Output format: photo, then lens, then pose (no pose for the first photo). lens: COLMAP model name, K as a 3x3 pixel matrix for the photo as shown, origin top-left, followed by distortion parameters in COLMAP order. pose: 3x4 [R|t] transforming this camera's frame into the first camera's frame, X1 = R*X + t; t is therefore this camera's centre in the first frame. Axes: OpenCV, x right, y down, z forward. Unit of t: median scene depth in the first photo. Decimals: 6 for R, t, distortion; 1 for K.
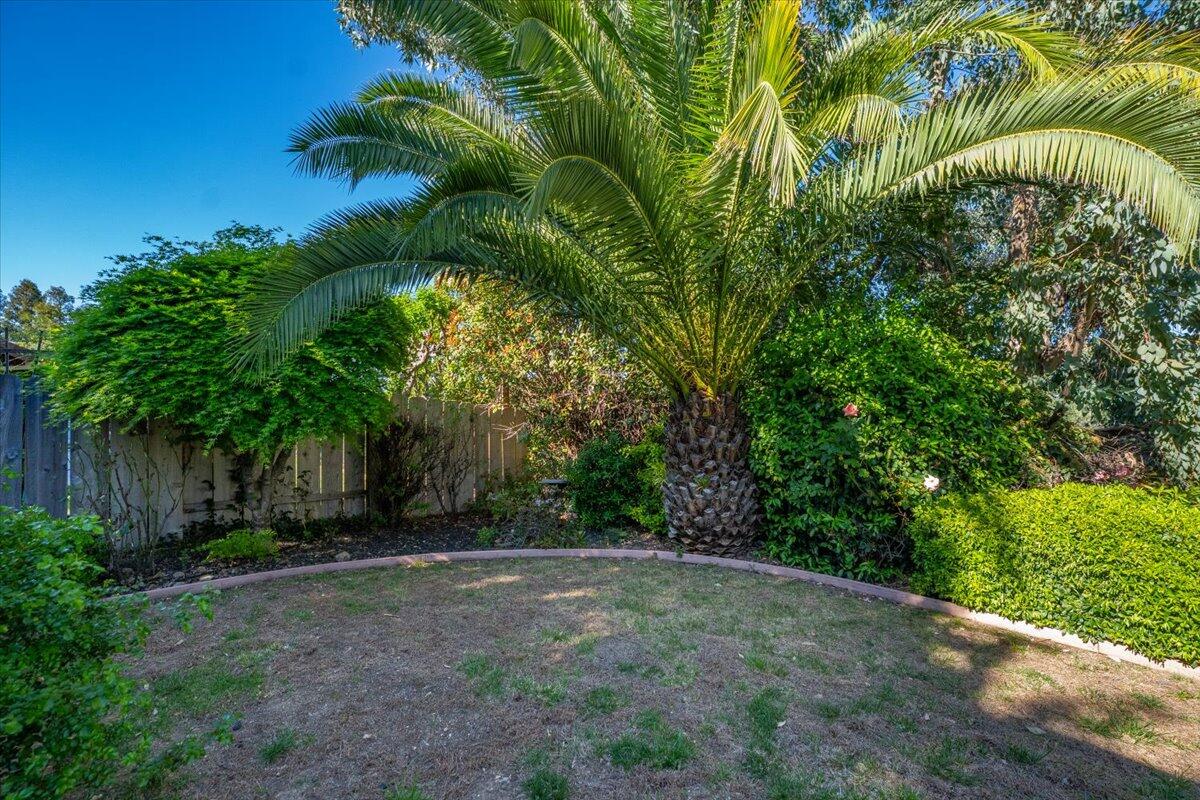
lens RADIAL K [[471.9, 0, 586.6], [0, 471.9, 403.3], [0, 0, 1]] dist [-0.021332, 0.000388]
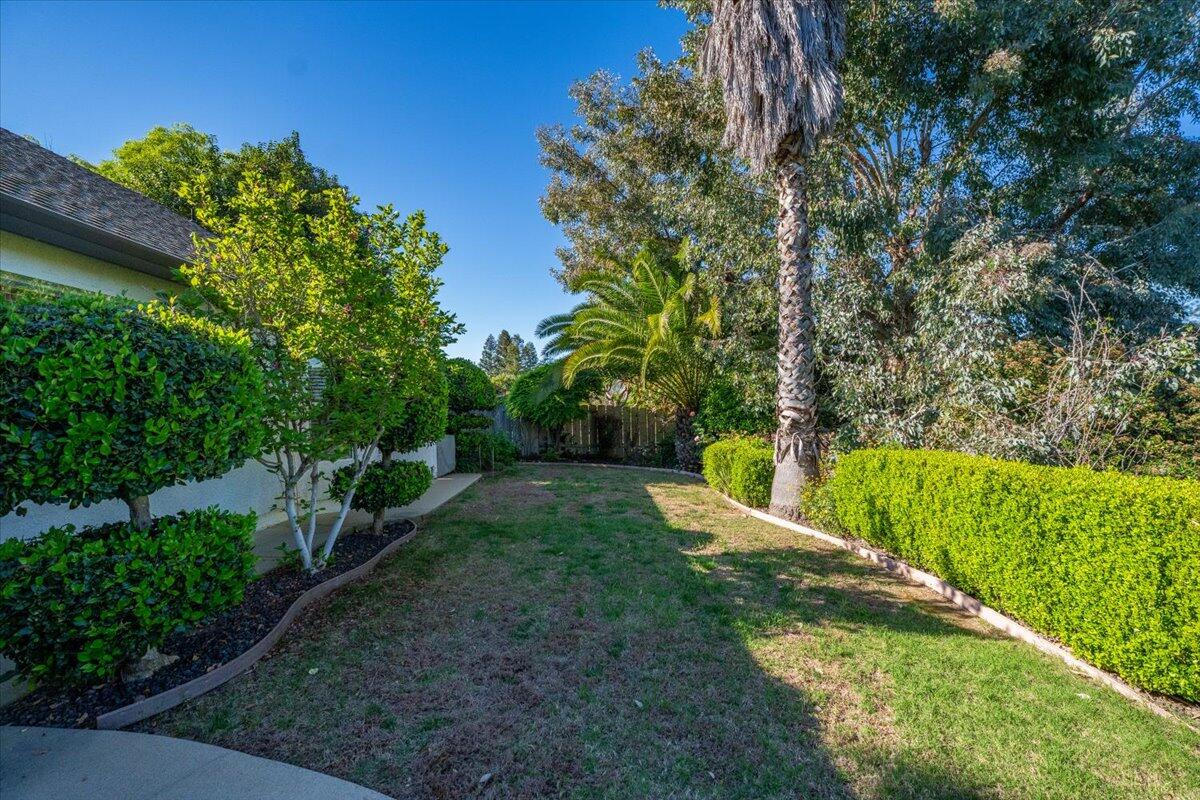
lens RADIAL K [[487.0, 0, 583.2], [0, 487.0, 401.3], [0, 0, 1]] dist [-0.000267, 0.000310]
pose [[0.744097, -0.016971, -0.667856, 0.475925], [0.026927, 0.999627, 0.004599, -0.022443], [0.667529, -0.021406, 0.744276, -0.377891]]
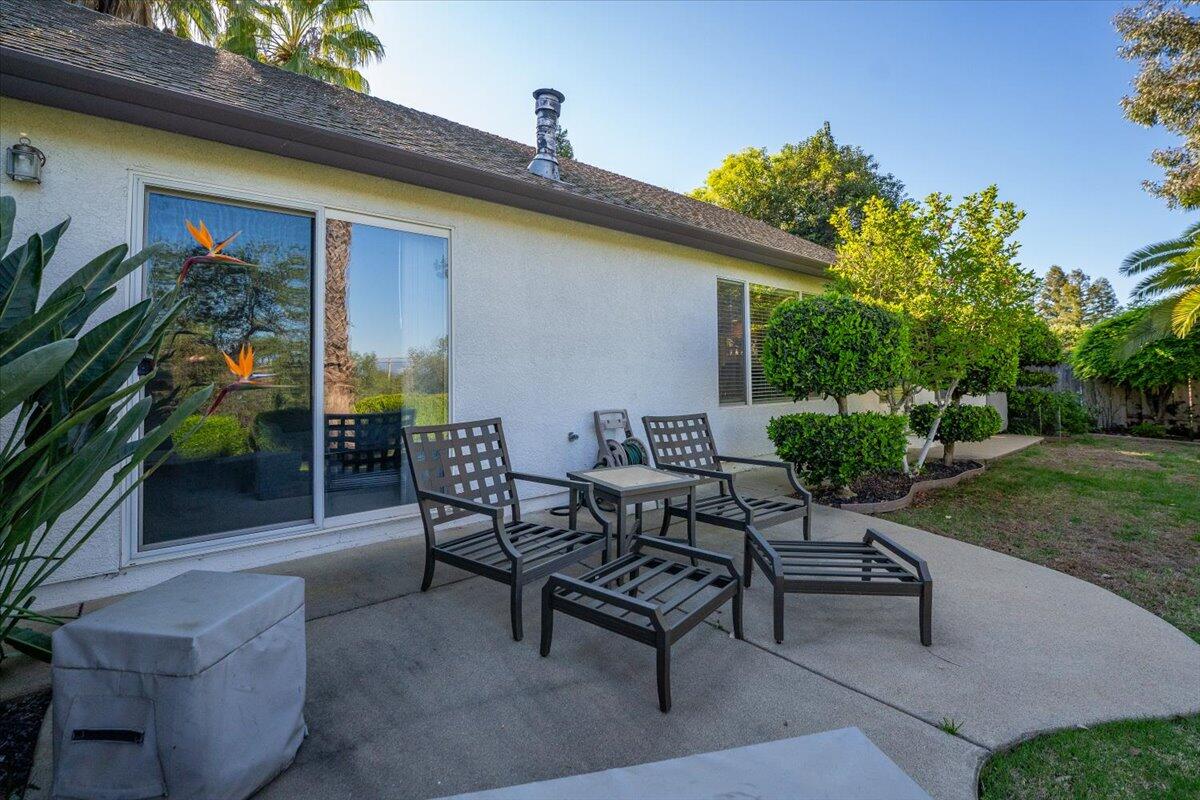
lens RADIAL K [[534.9, 0, 601.3], [0, 534.9, 358.2], [0, 0, 1]] dist [-0.018964, 0.000560]
pose [[-0.029023, -0.031333, -0.999088, 0.583760], [0.024216, 0.999193, -0.032040, -0.012395], [0.999285, -0.025124, -0.028240, -0.490763]]
